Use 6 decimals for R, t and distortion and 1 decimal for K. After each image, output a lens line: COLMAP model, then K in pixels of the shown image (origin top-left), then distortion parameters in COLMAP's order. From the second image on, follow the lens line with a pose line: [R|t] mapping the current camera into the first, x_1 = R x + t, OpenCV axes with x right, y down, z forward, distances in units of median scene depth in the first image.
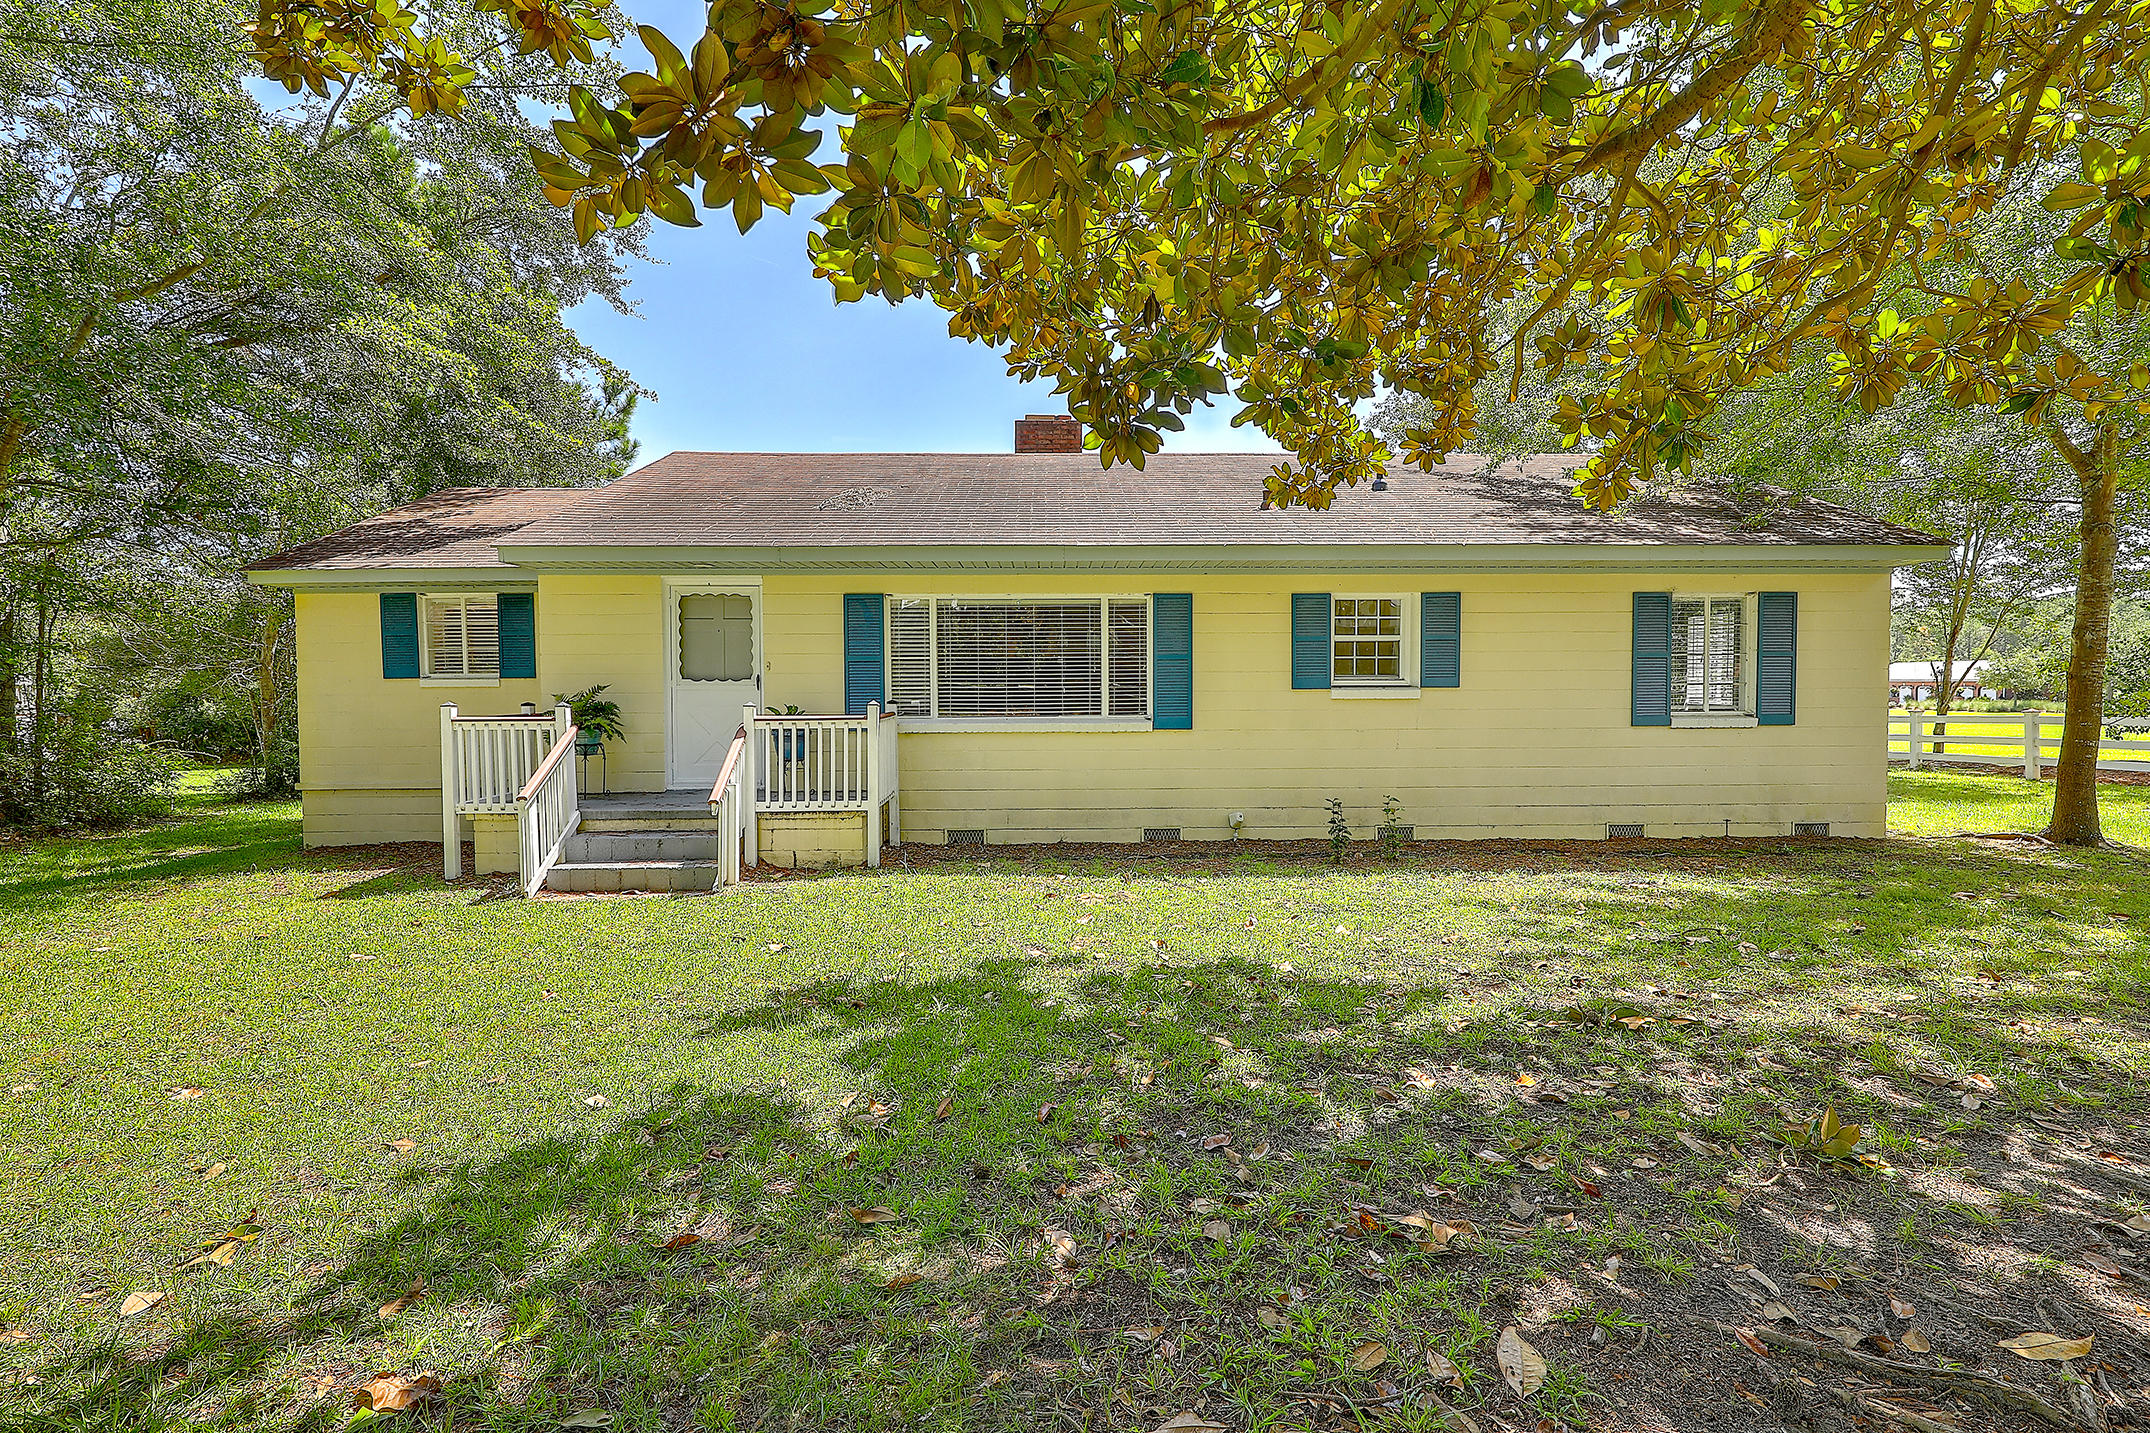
lens RADIAL K [[978.7, 0, 1076.8], [0, 978.7, 710.5], [0, 0, 1]] dist [0.004913, -0.000208]
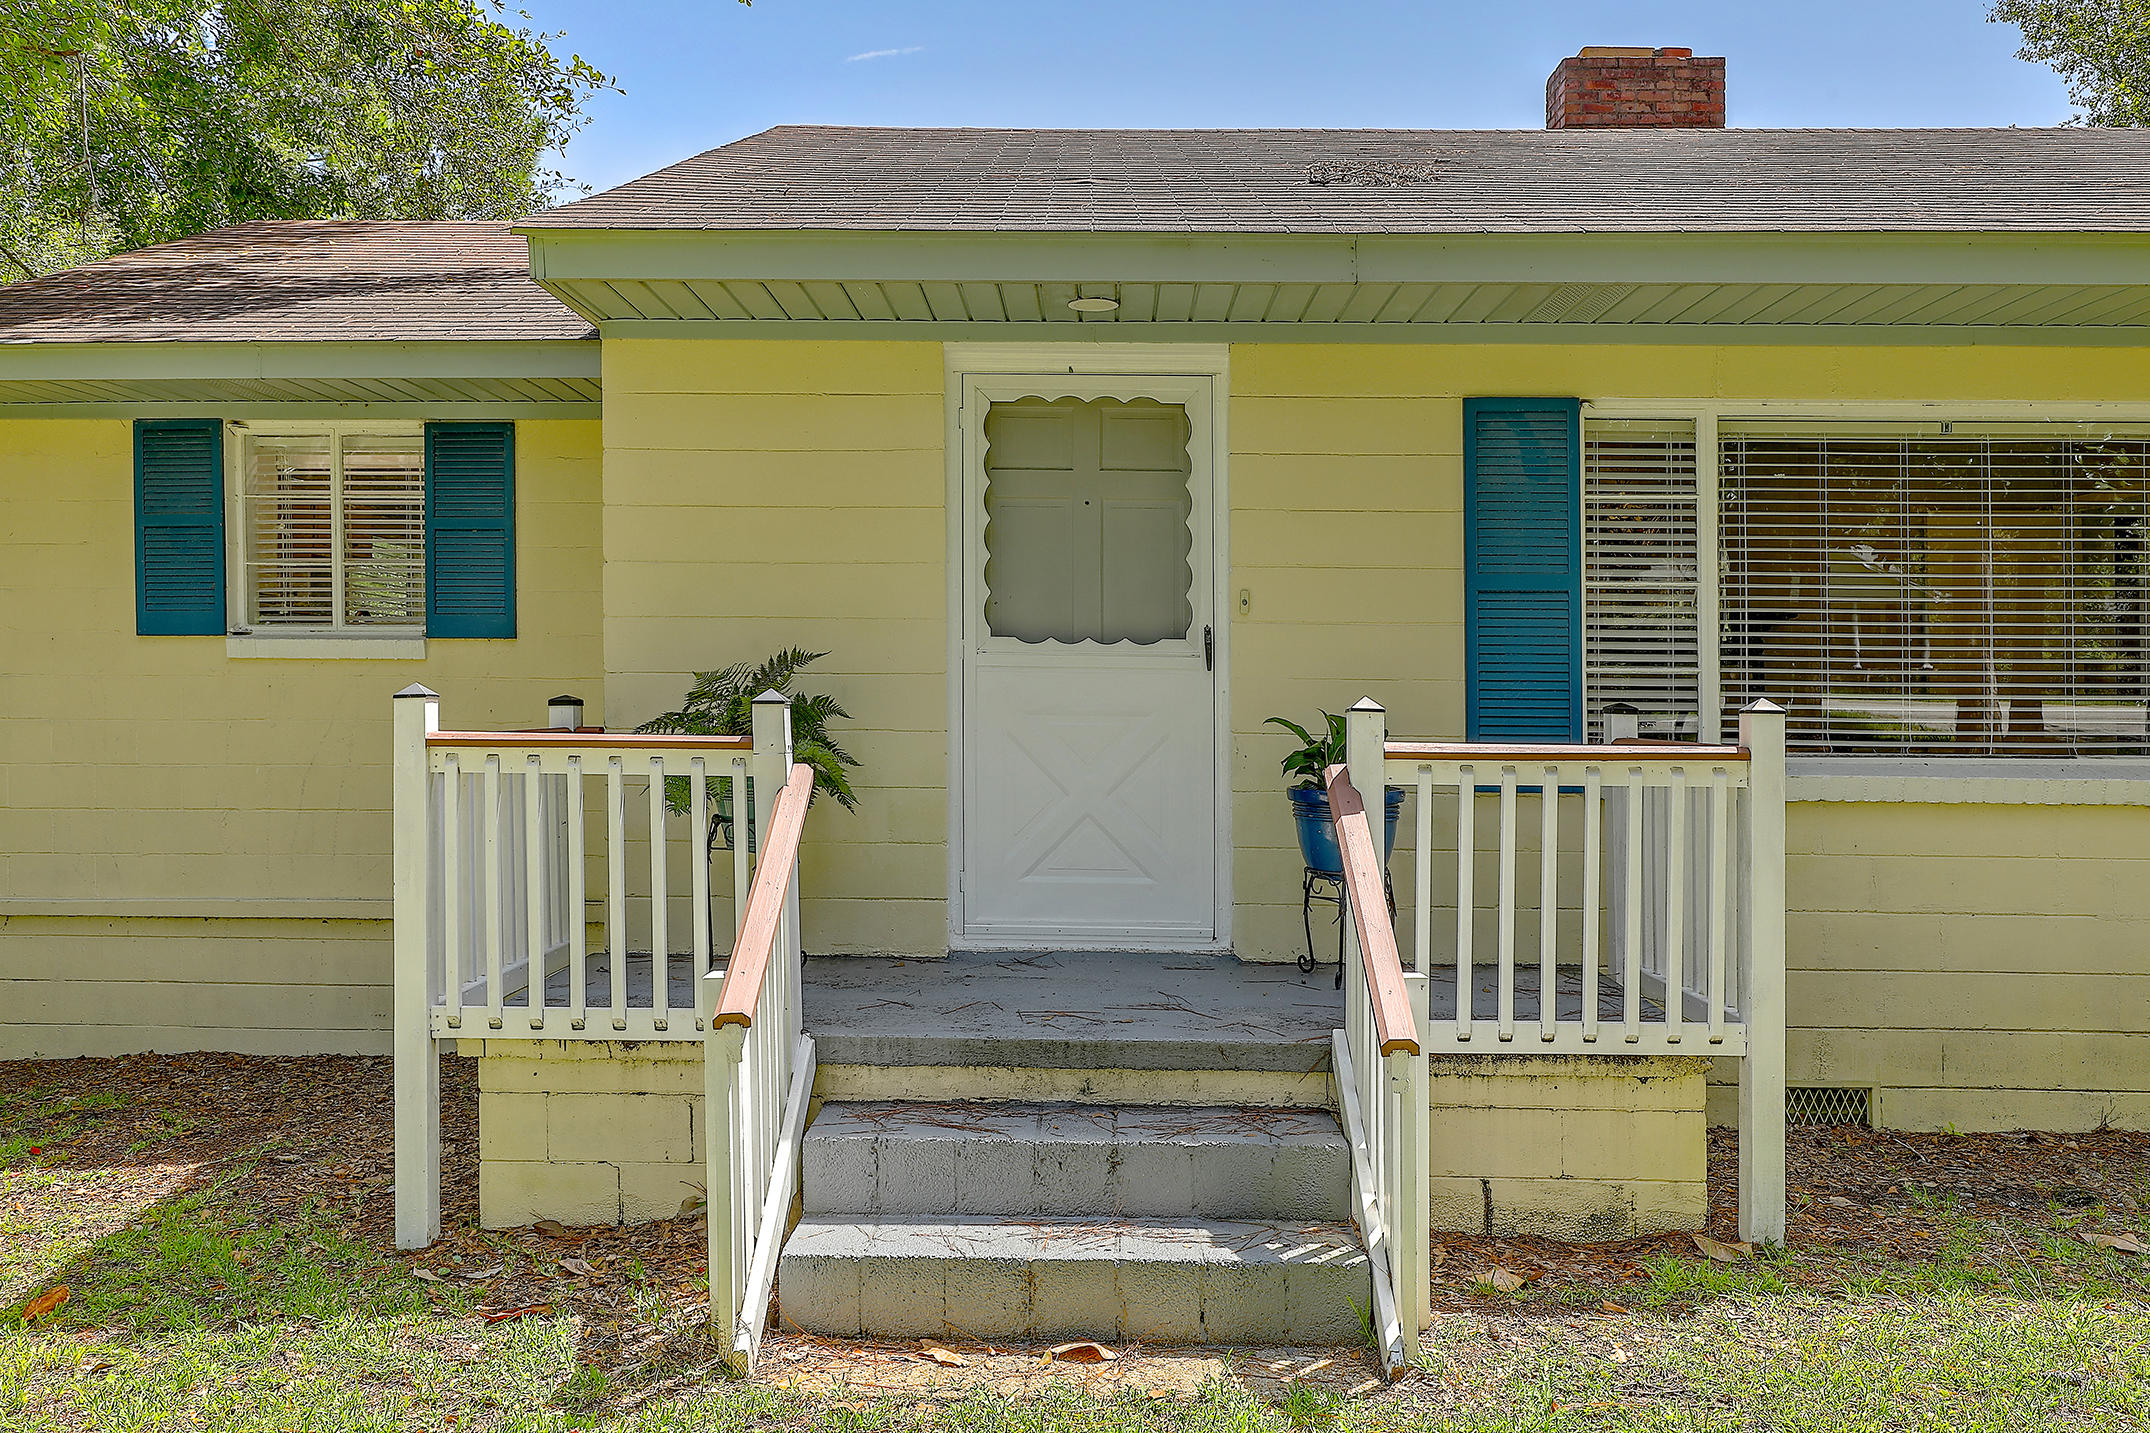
lens RADIAL K [[1650.1, 0, 1069.9], [0, 1650.1, 703.8], [0, 0, 1]] dist [0.004551, -0.000705]
pose [[0.998997, 0.014396, -0.042406, -0.346084], [-0.015536, 0.999523, -0.026675, 0.007481], [0.042002, 0.027307, 0.998744, 0.404082]]
